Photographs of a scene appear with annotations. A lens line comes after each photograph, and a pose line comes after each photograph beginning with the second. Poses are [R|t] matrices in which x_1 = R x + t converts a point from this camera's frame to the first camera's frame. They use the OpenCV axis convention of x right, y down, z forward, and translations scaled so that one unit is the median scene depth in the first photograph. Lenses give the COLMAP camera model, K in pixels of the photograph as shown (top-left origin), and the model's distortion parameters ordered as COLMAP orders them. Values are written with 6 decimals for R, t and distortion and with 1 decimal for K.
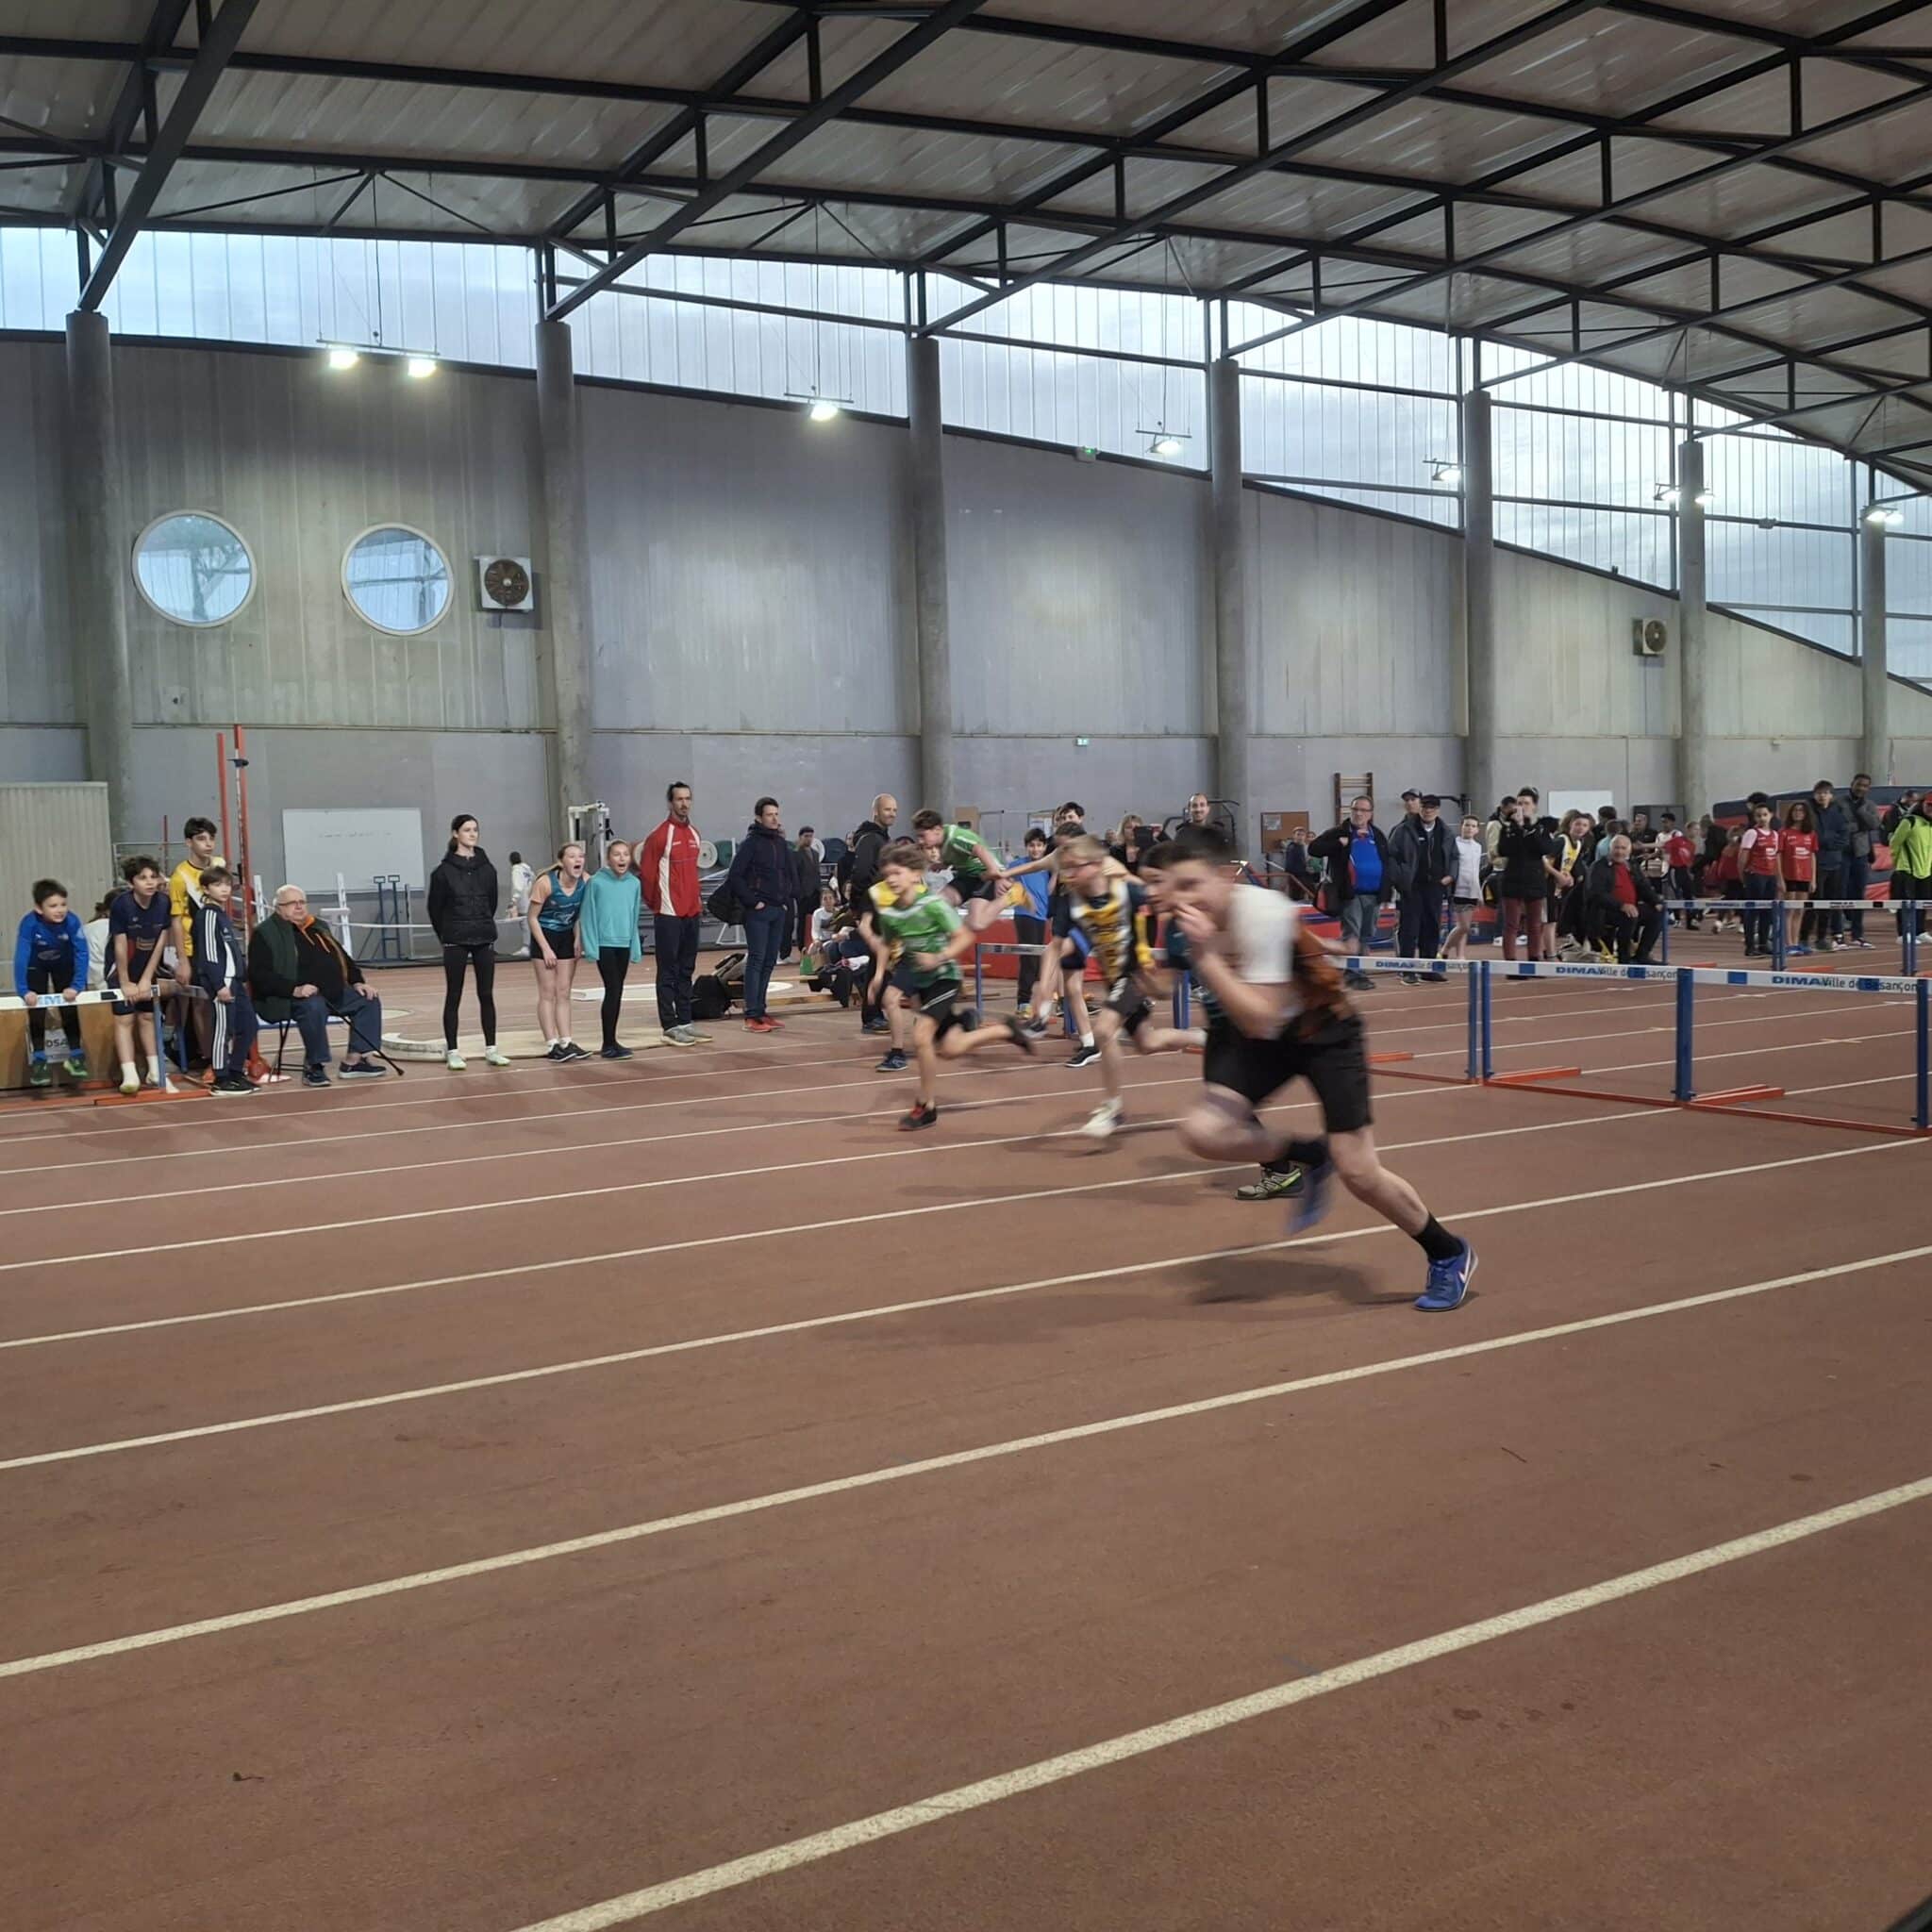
lens RADIAL K [[1869.9, 0, 949.7], [0, 1869.9, 942.6], [0, 0, 1]] dist [0.025098, 0.000000]
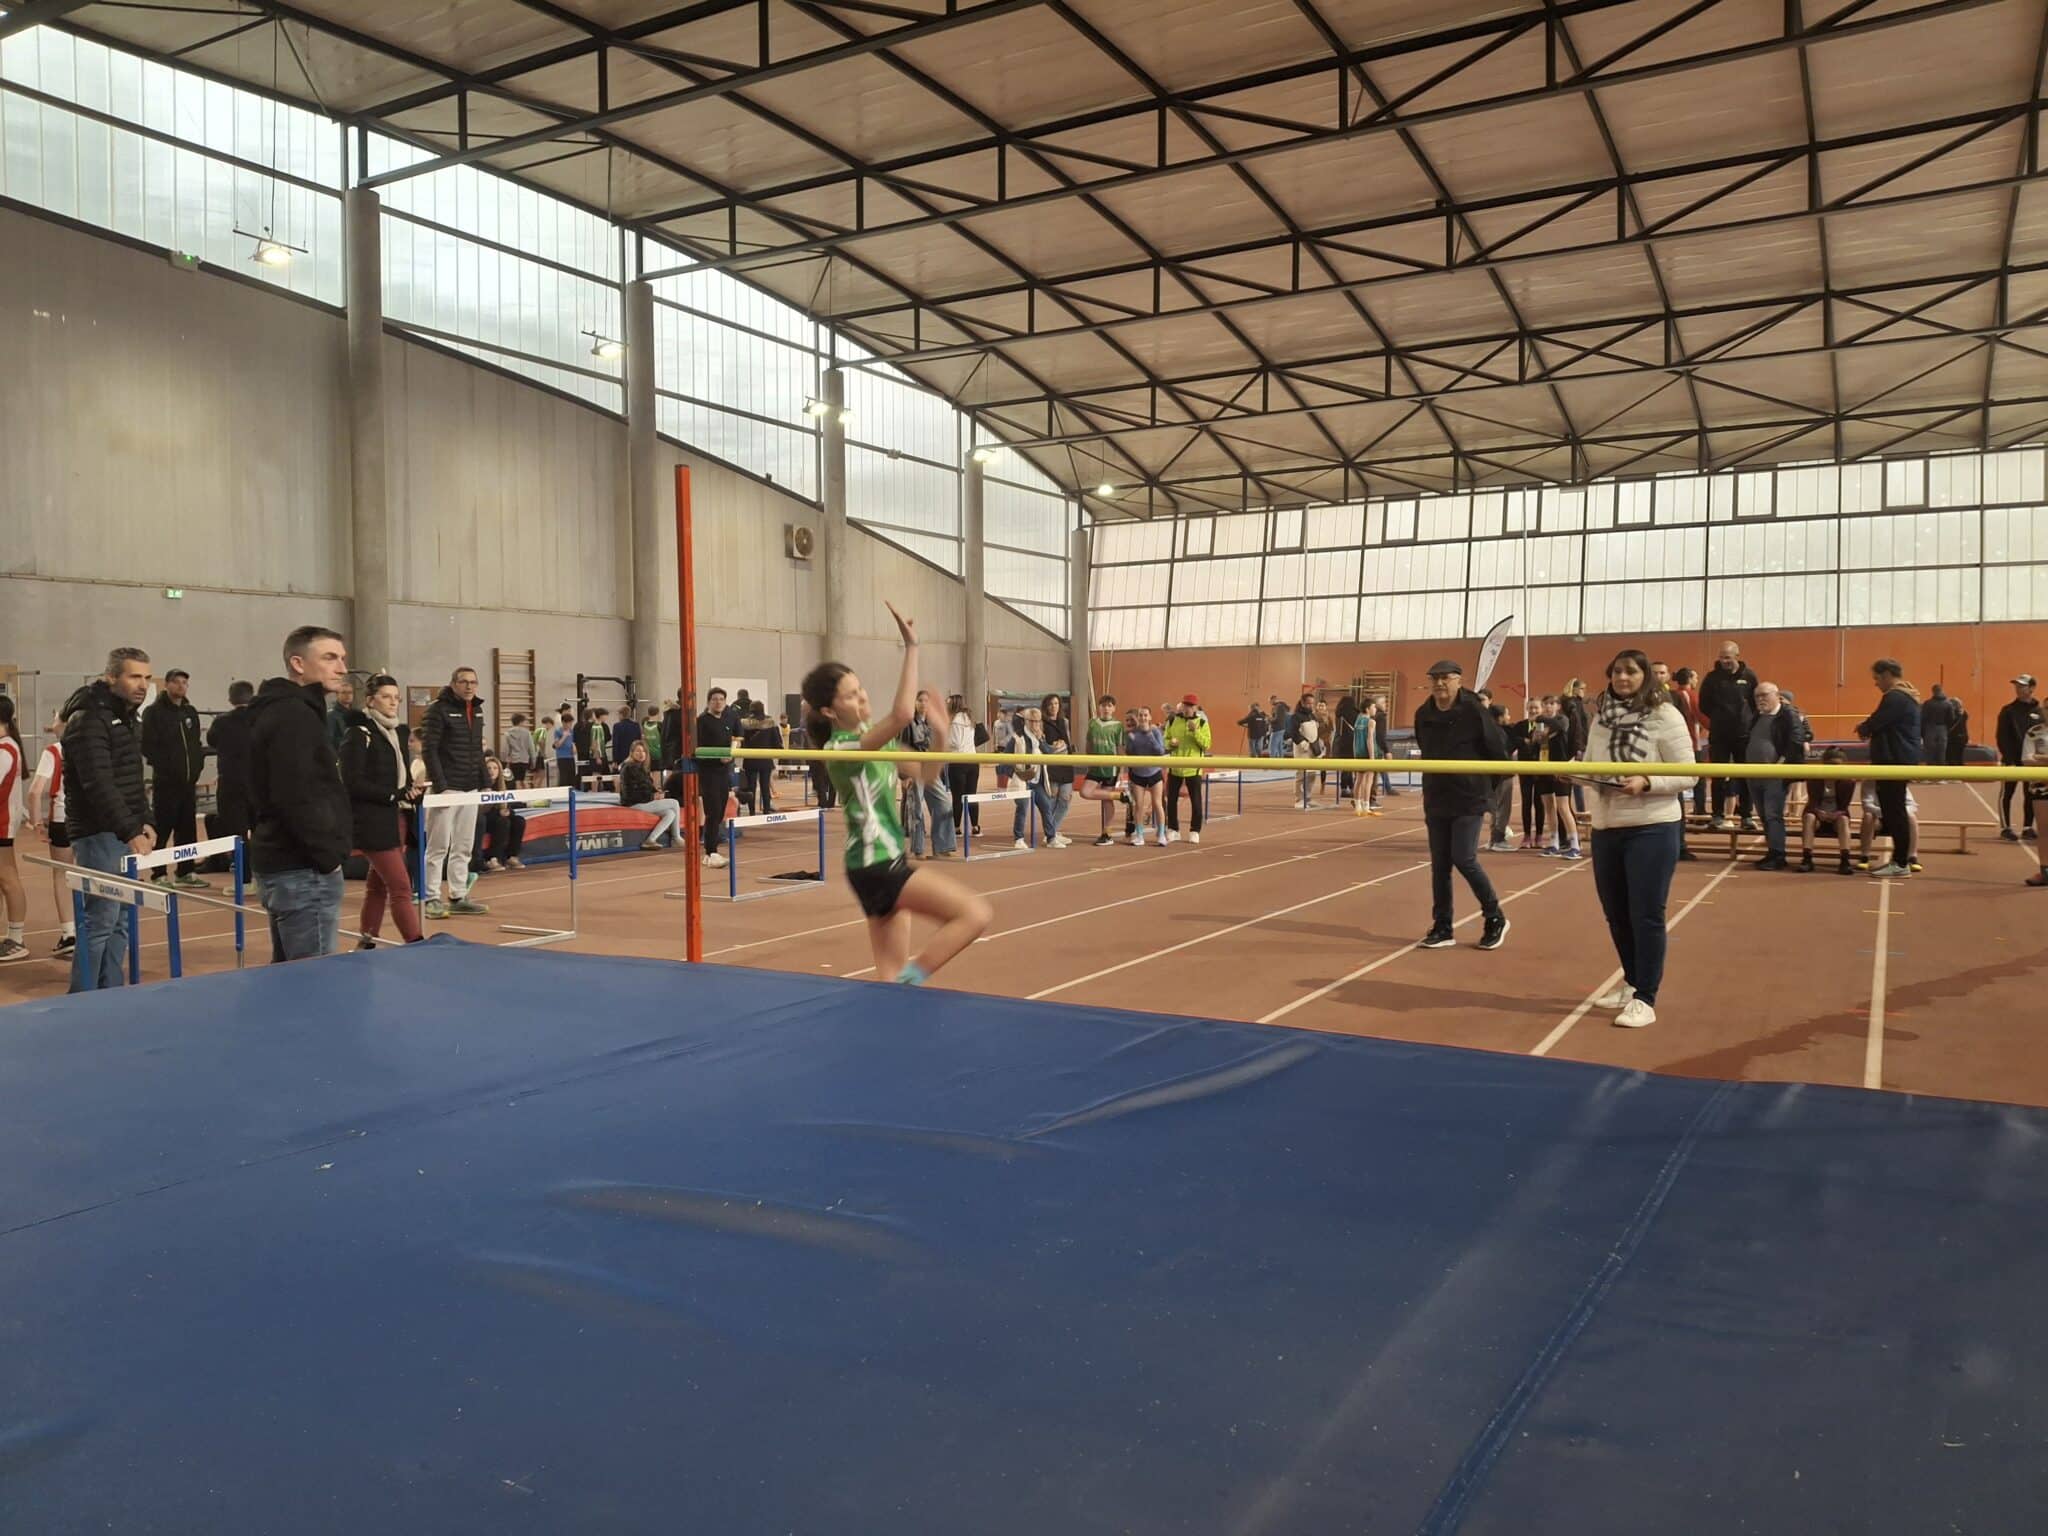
lens RADIAL K [[1477.4, 0, 1025.2], [0, 1477.4, 792.0], [0, 0, 1]] dist [0.030476, -0.063240]
pose [[0.869317, 0.000770, 0.494255, 0.080248], [0.002392, 0.999981, -0.005764, -0.014168], [-0.494250, 0.006193, 0.869298, 0.245178]]
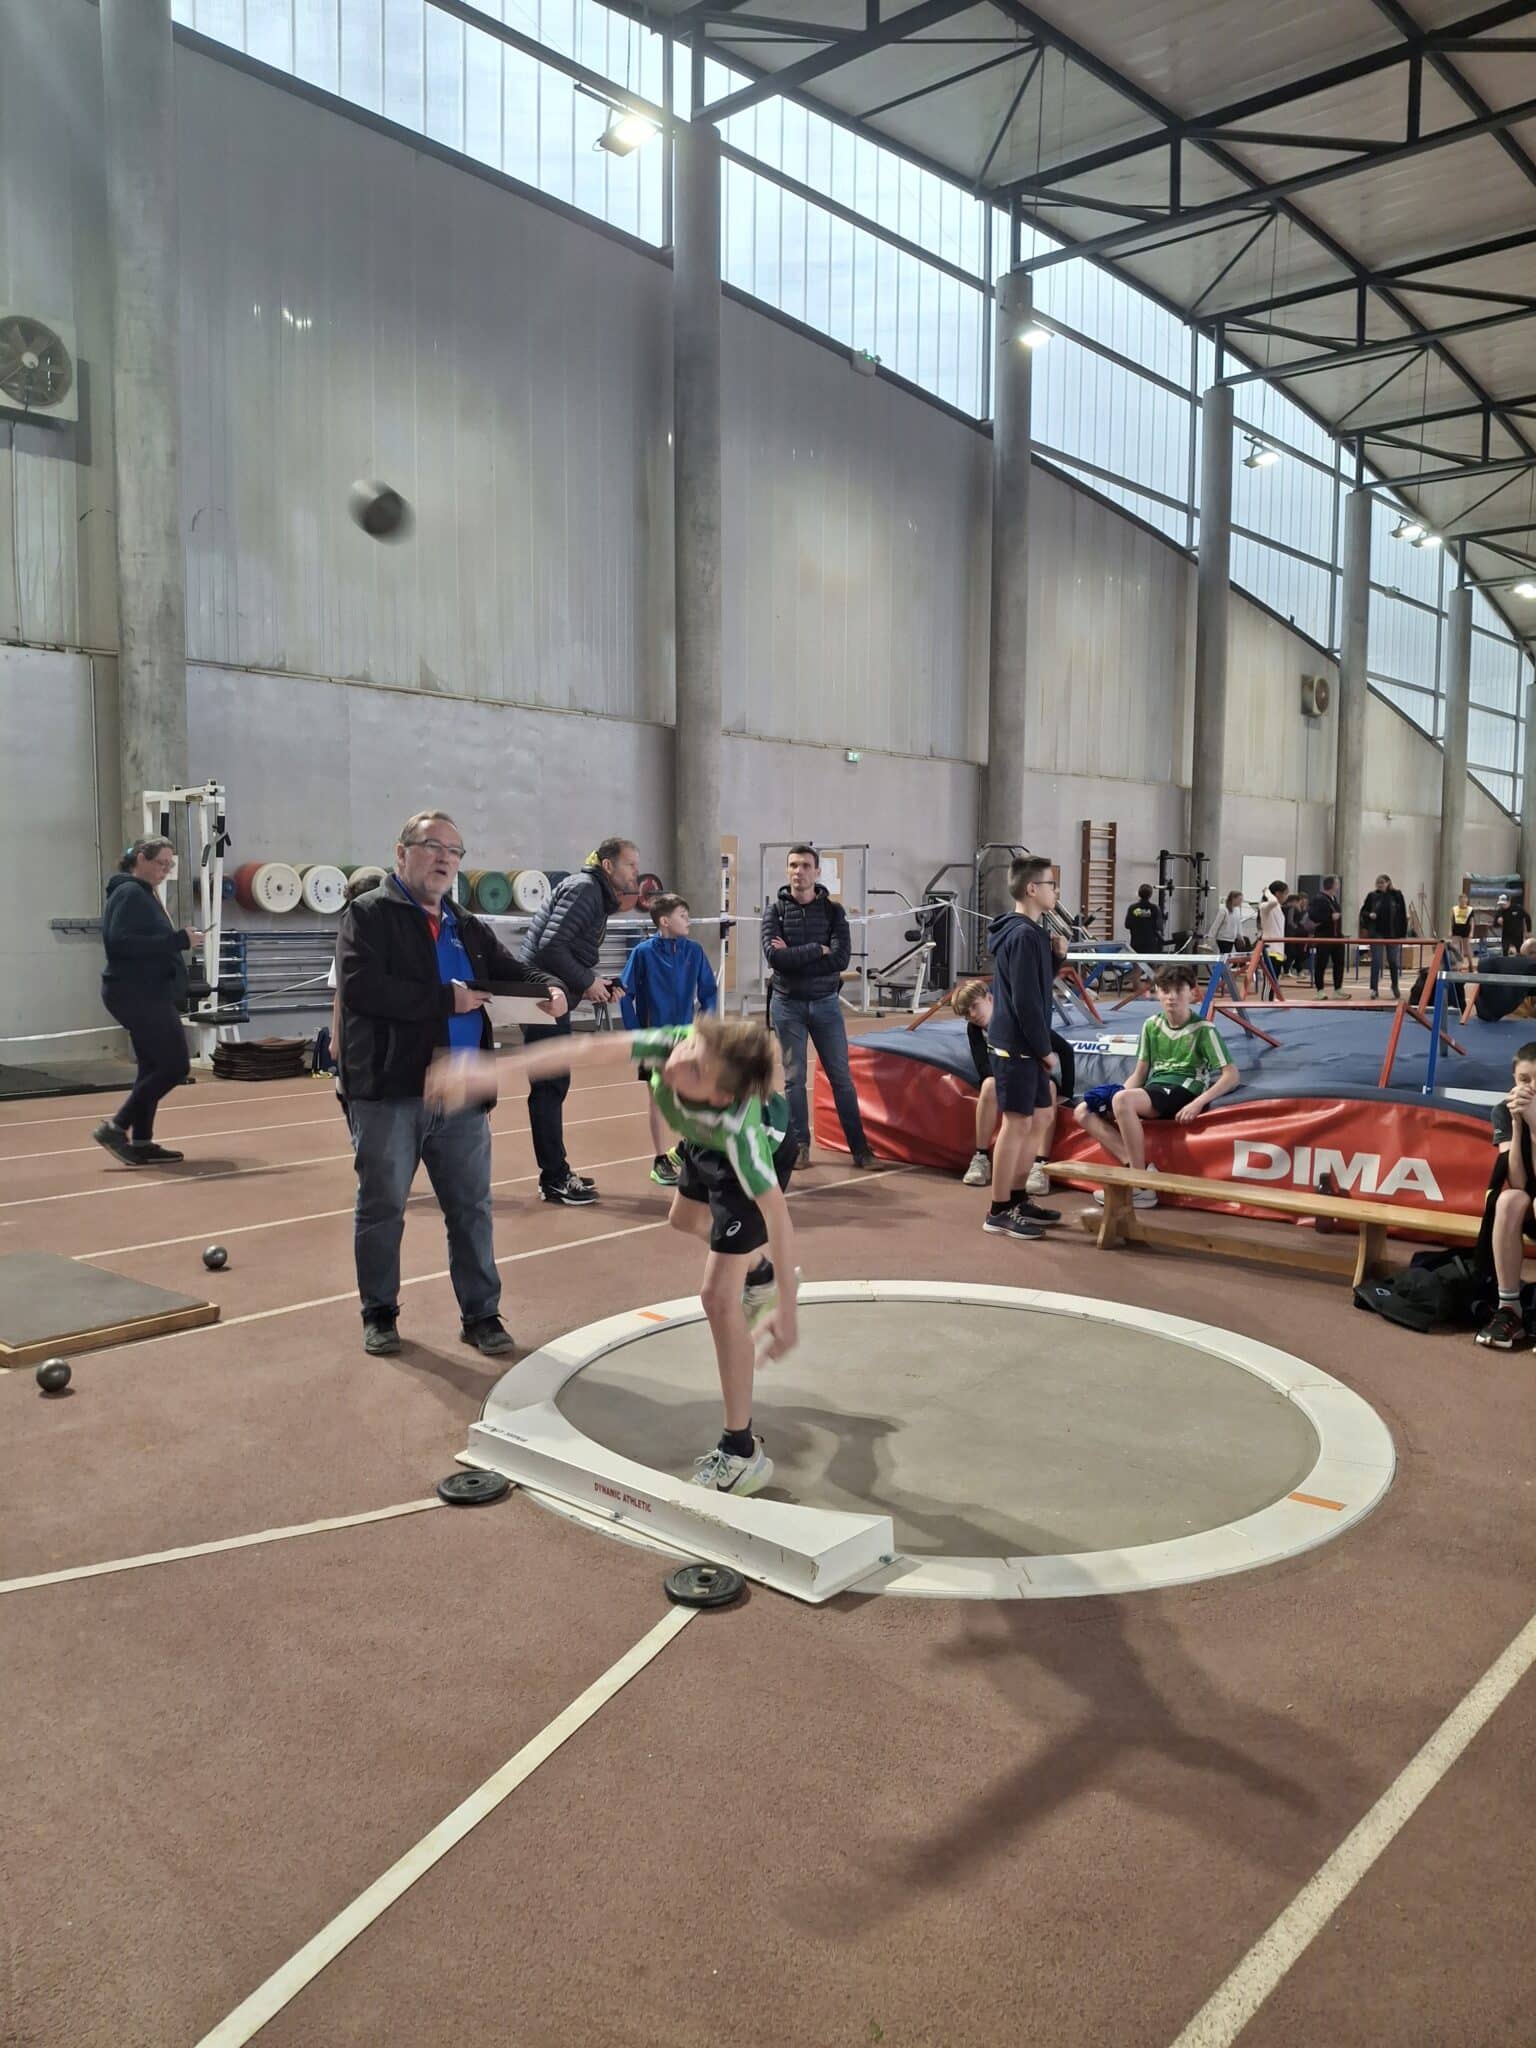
lens RADIAL K [[1477.4, 0, 744.6], [0, 1477.4, 1004.3], [0, 0, 1]] dist [0.030476, -0.063240]
pose [[0.960645, 0.022426, 0.276871, -0.139561], [-0.030363, 0.999241, 0.024412, -0.024188], [-0.276113, -0.031858, 0.960597, 0.487773]]
